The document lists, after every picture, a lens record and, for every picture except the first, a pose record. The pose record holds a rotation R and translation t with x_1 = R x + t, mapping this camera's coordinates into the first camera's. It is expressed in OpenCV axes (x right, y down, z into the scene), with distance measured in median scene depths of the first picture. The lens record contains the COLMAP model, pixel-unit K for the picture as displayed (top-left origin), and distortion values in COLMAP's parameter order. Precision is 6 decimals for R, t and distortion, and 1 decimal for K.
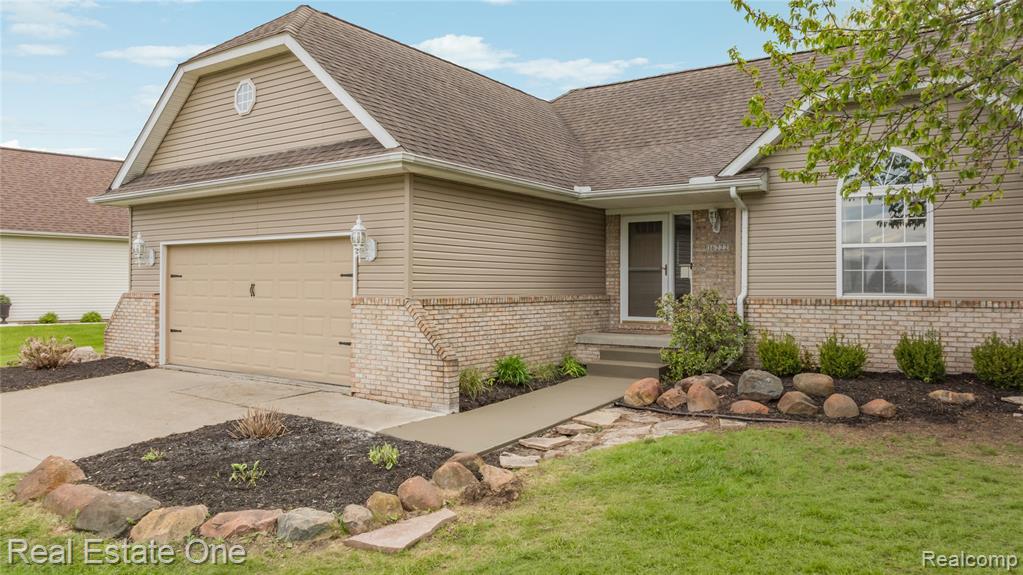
lens RADIAL K [[734.8, 0, 513.4], [0, 734.8, 282.5], [0, 0, 1]] dist [-0.024253, 0.000703]
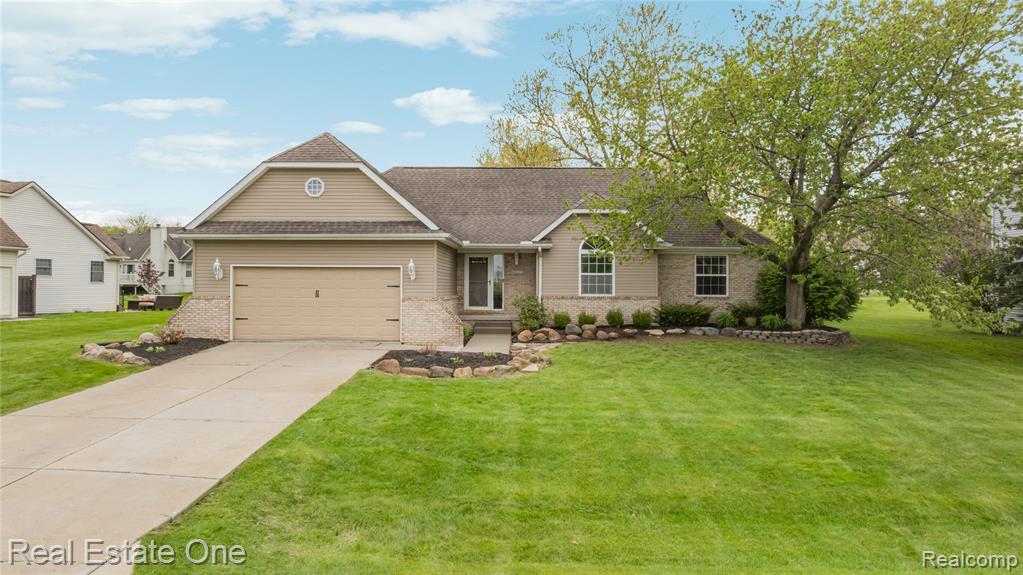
lens RADIAL K [[734.8, 0, 513.4], [0, 734.8, 282.5], [0, 0, 1]] dist [-0.024253, 0.000703]
pose [[0.834856, 0.003392, 0.550459, -1.070994], [-0.003816, 0.999993, -0.000374, -0.021143], [-0.550456, -0.001788, 0.834862, -0.891410]]
